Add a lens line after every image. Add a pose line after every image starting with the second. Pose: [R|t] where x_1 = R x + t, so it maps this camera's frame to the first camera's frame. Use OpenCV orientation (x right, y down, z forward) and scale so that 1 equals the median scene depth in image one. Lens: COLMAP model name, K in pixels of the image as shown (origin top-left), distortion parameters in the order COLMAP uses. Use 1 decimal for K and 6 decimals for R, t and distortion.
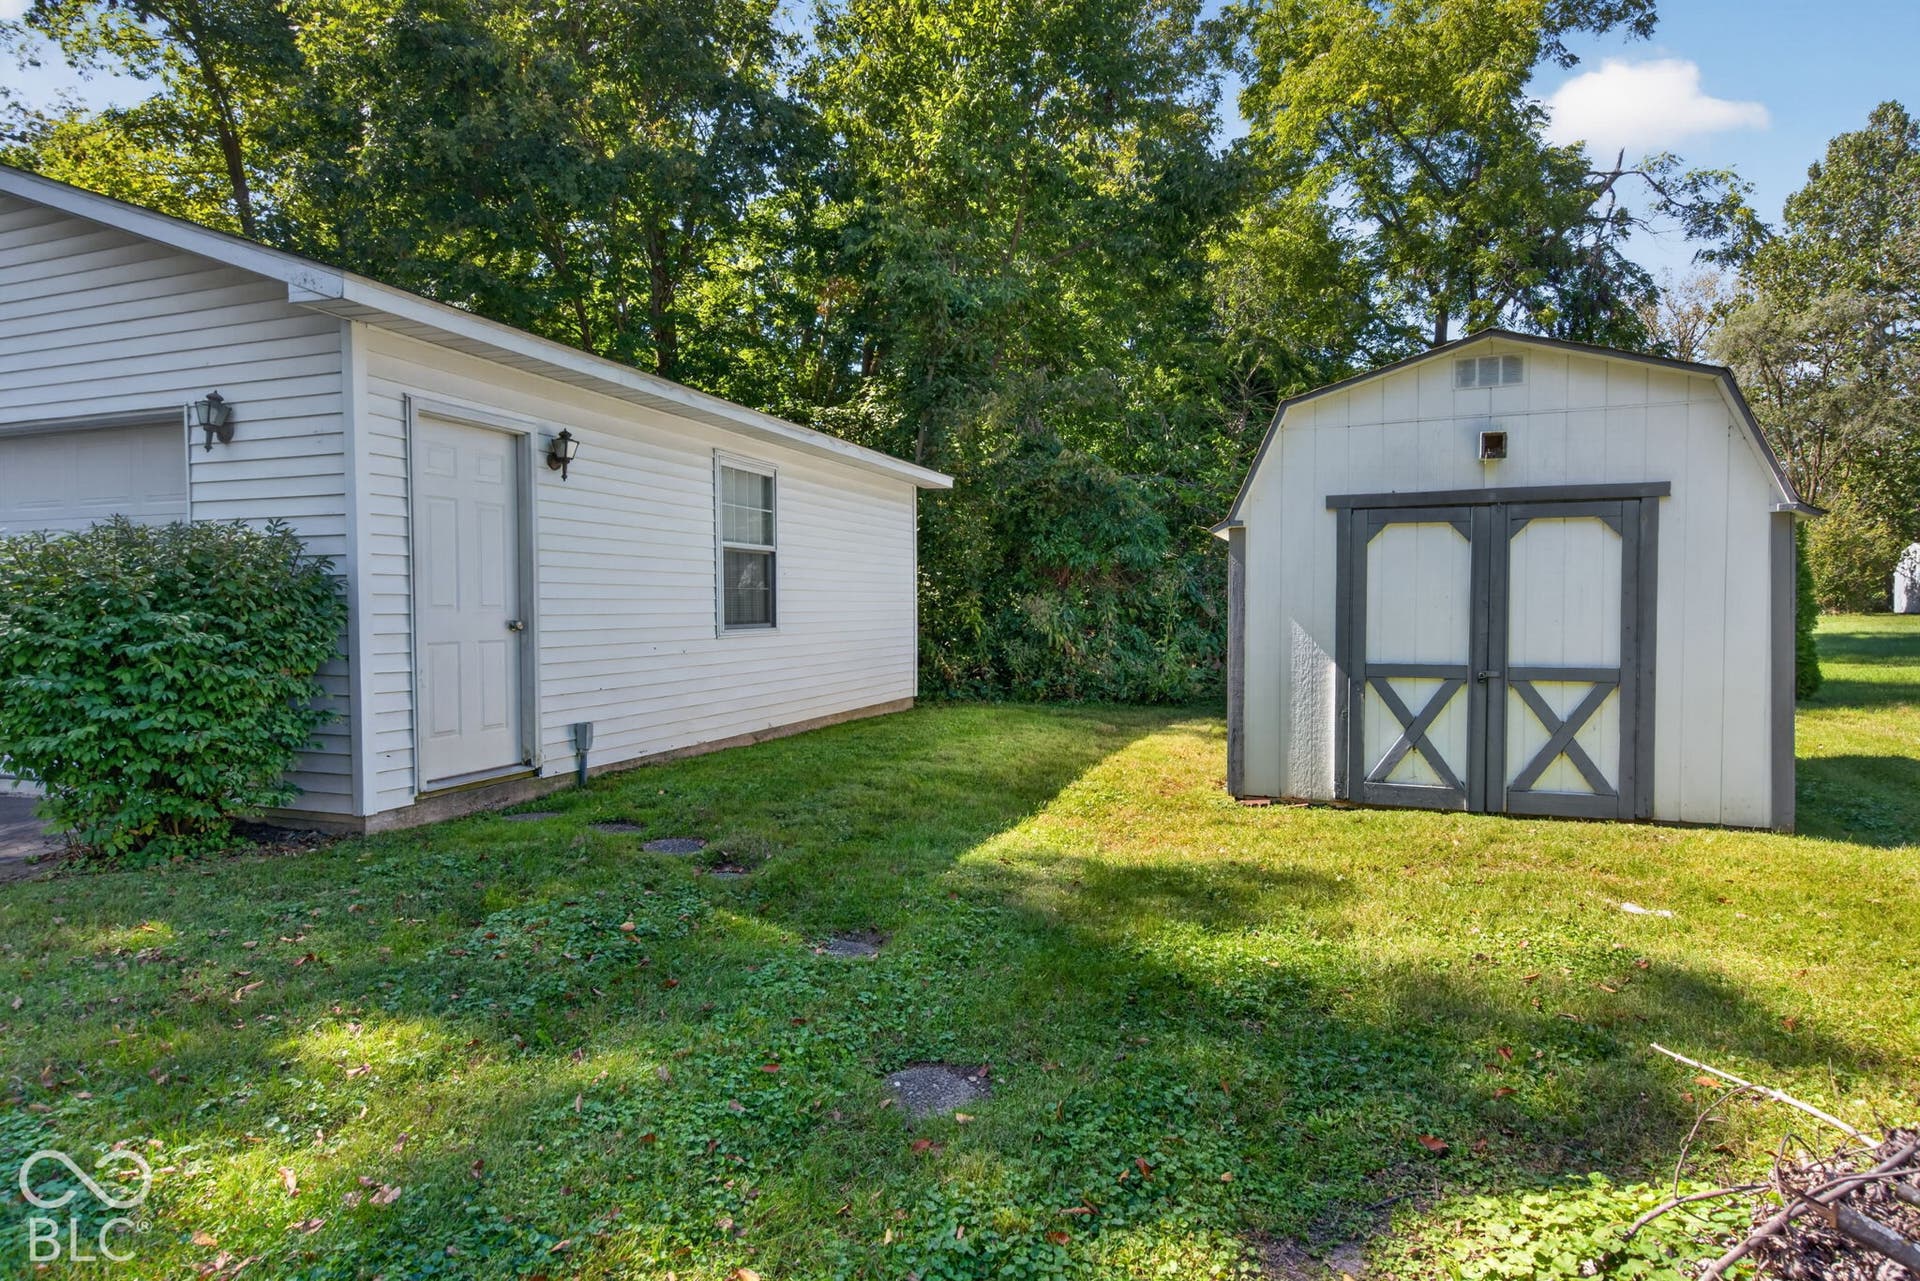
lens RADIAL K [[1062.0, 0, 957.2], [0, 1062.0, 636.2], [0, 0, 1]] dist [-0.000156, -0.003180]
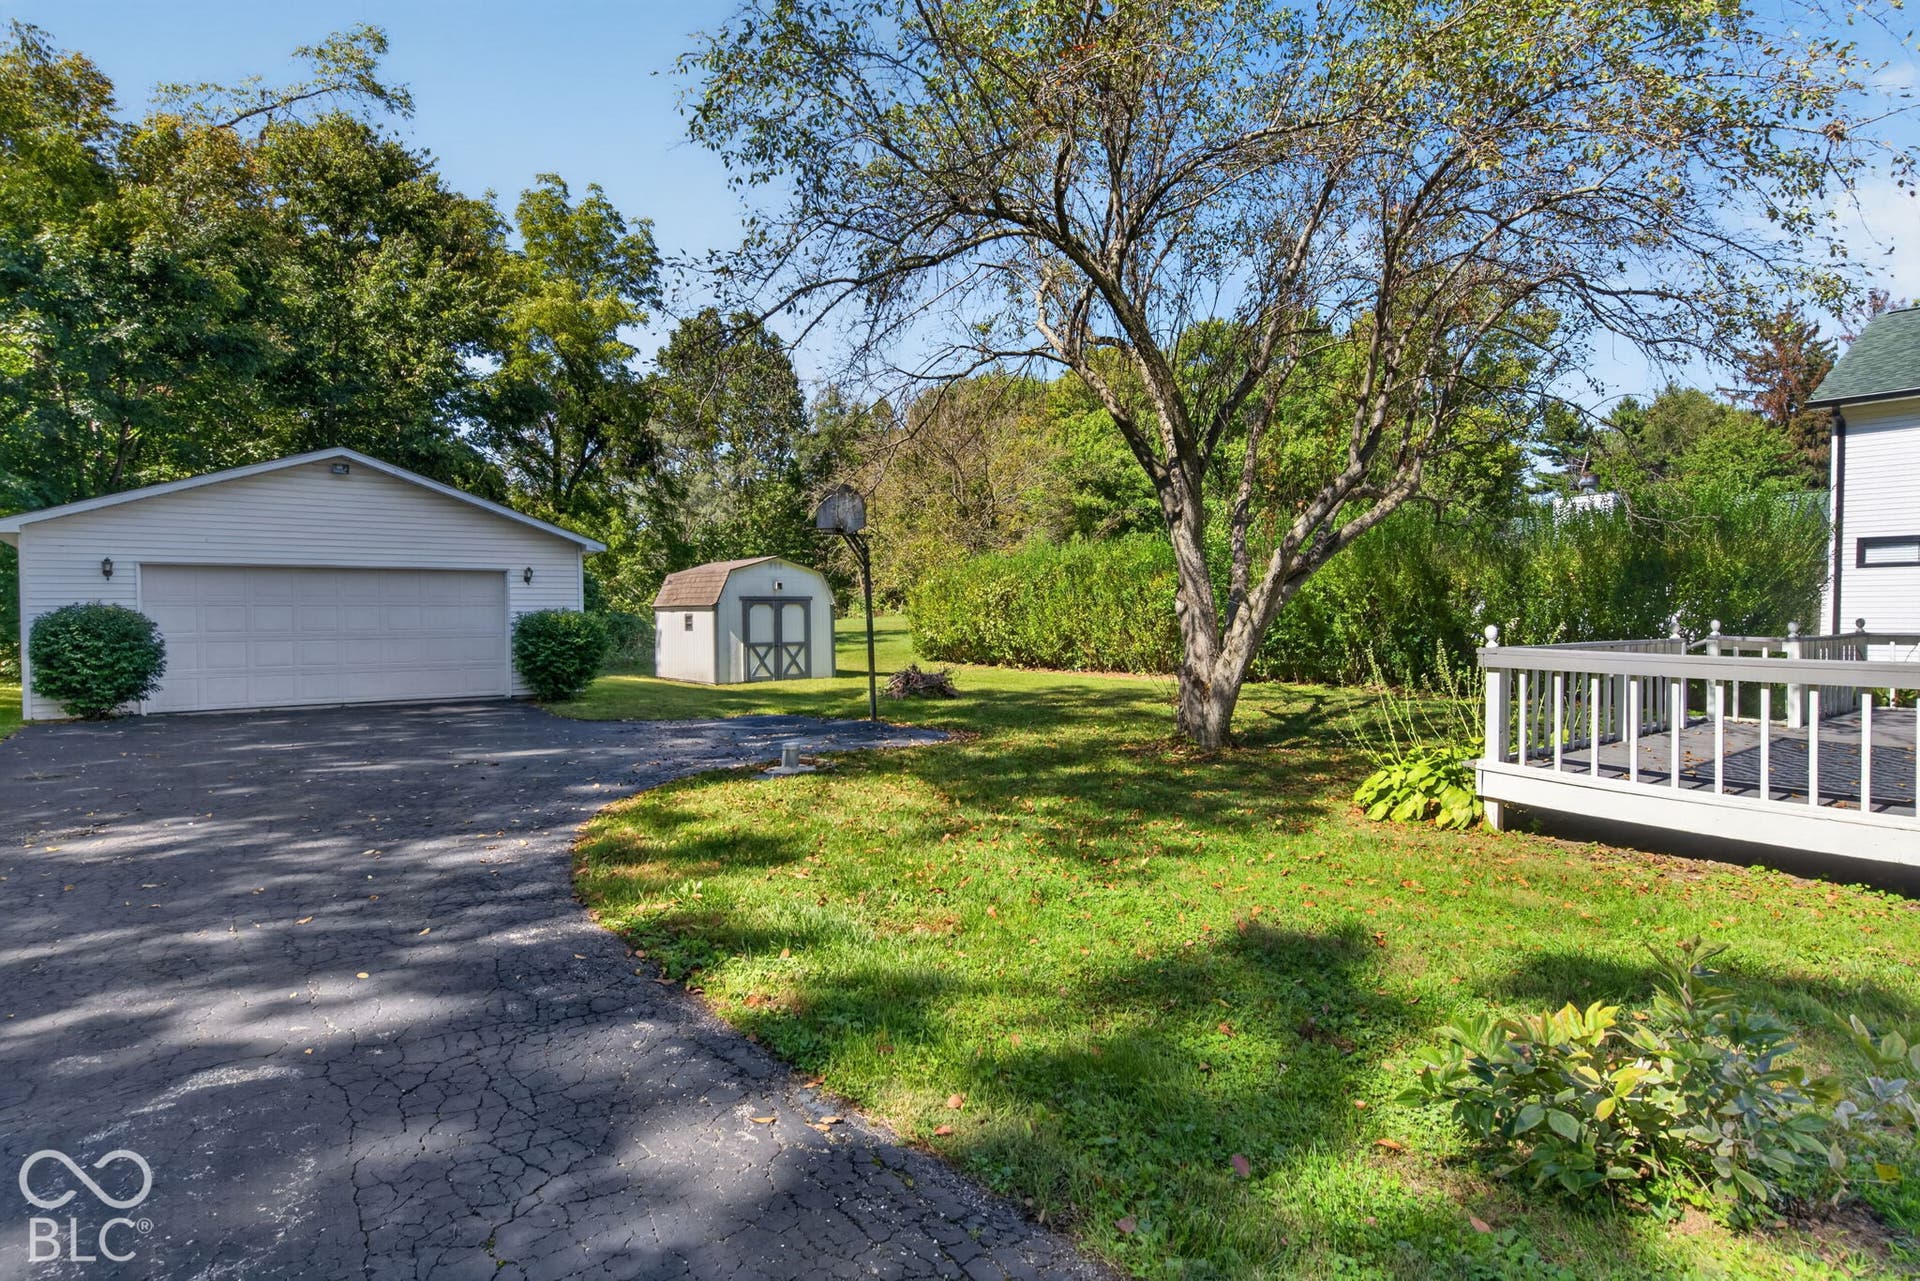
lens RADIAL K [[1062.0, 0, 976.3], [0, 1062.0, 648.7], [0, 0, 1]] dist [-0.000156, -0.003180]
pose [[0.498931, -0.036335, 0.865880, -2.416396], [0.025726, 0.999301, 0.027110, -0.034402], [-0.866260, 0.008749, 0.499517, -1.502627]]
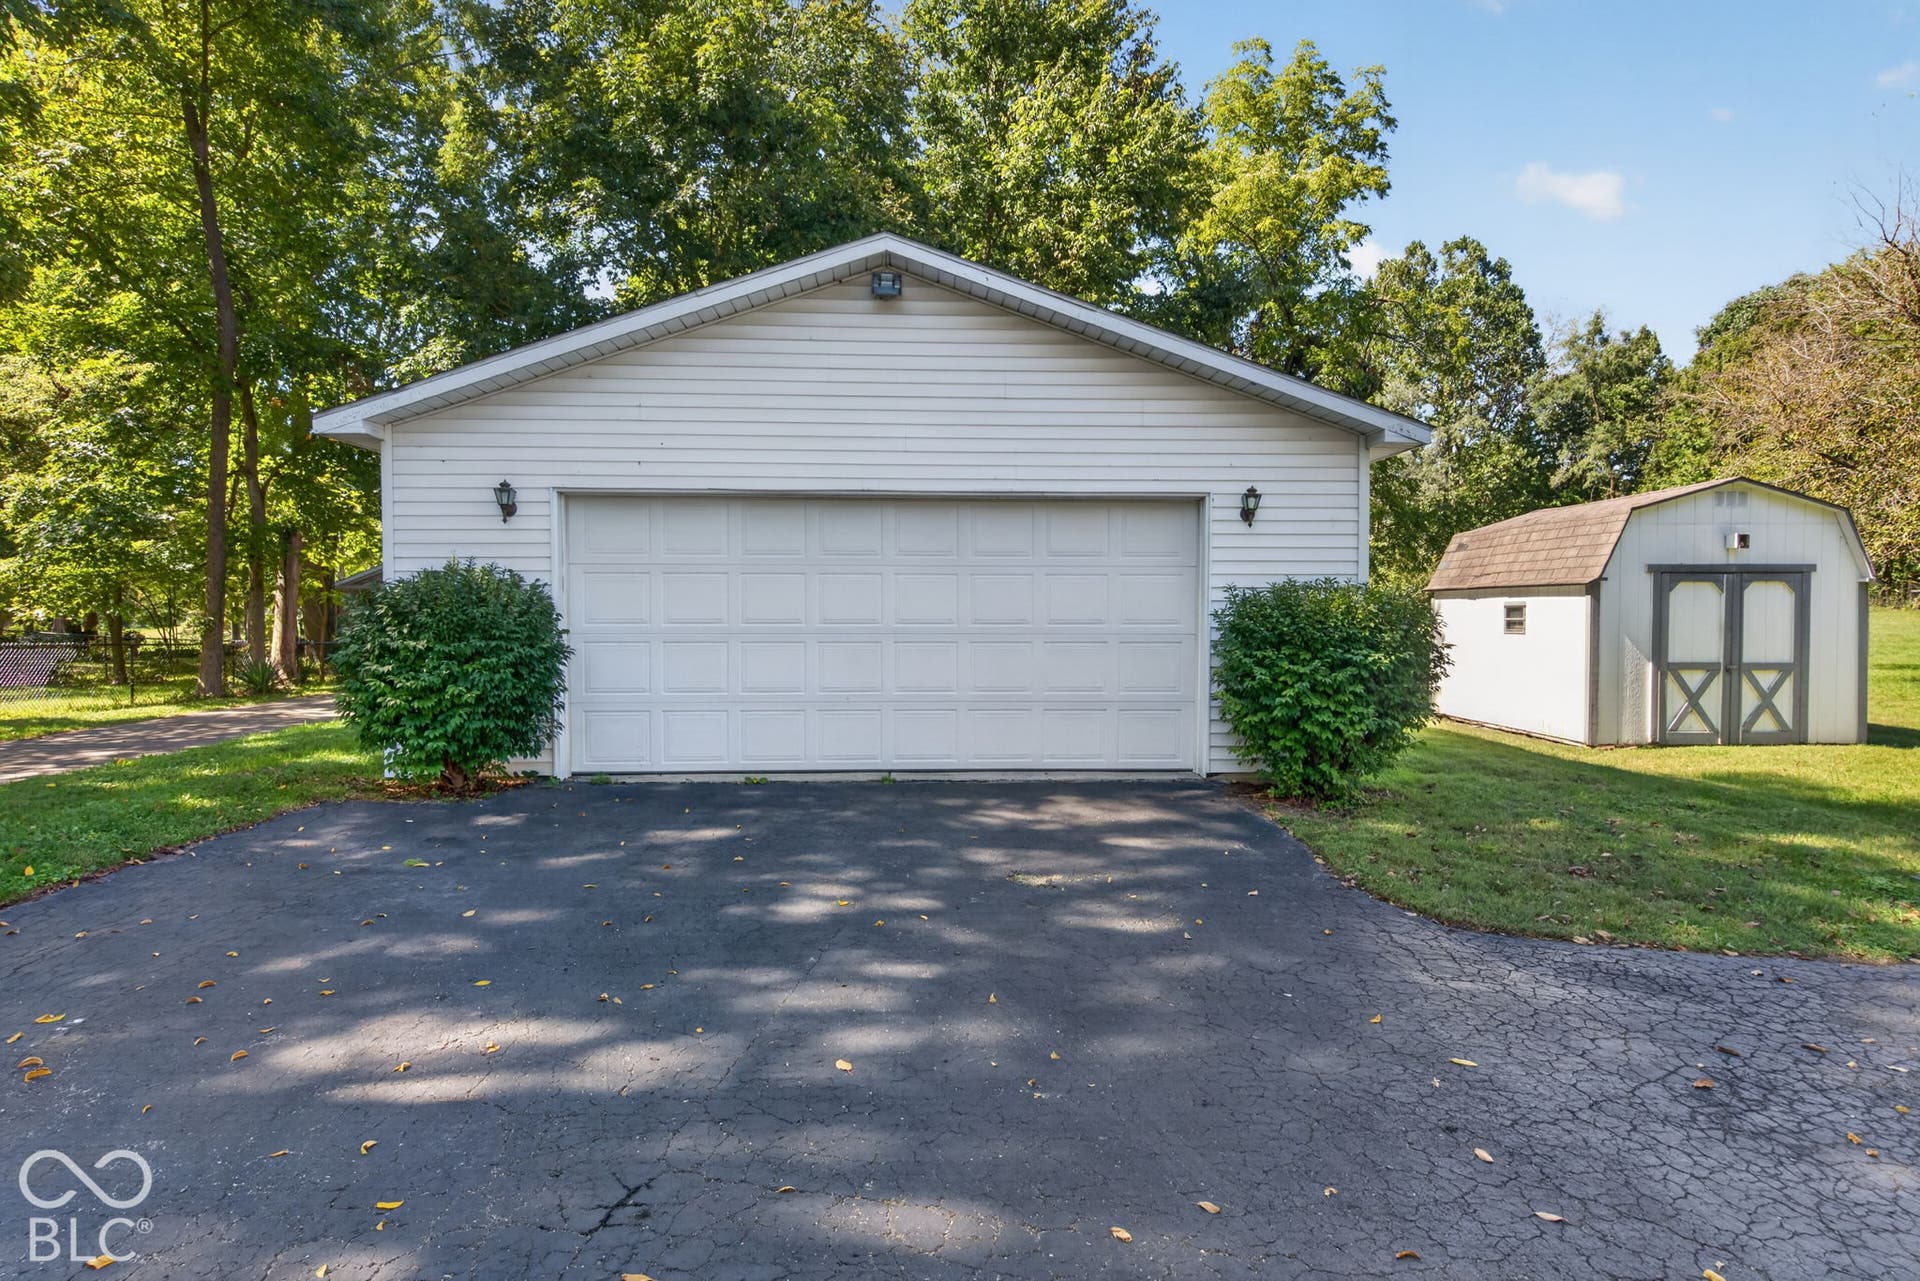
lens RADIAL K [[1062.0, 0, 937.3], [0, 1062.0, 643.7], [0, 0, 1]] dist [-0.000156, -0.003180]
pose [[0.915610, -0.014126, 0.401820, -1.429505], [0.009271, 0.999859, 0.014026, -0.041033], [-0.401961, -0.009117, 0.915611, -0.099682]]
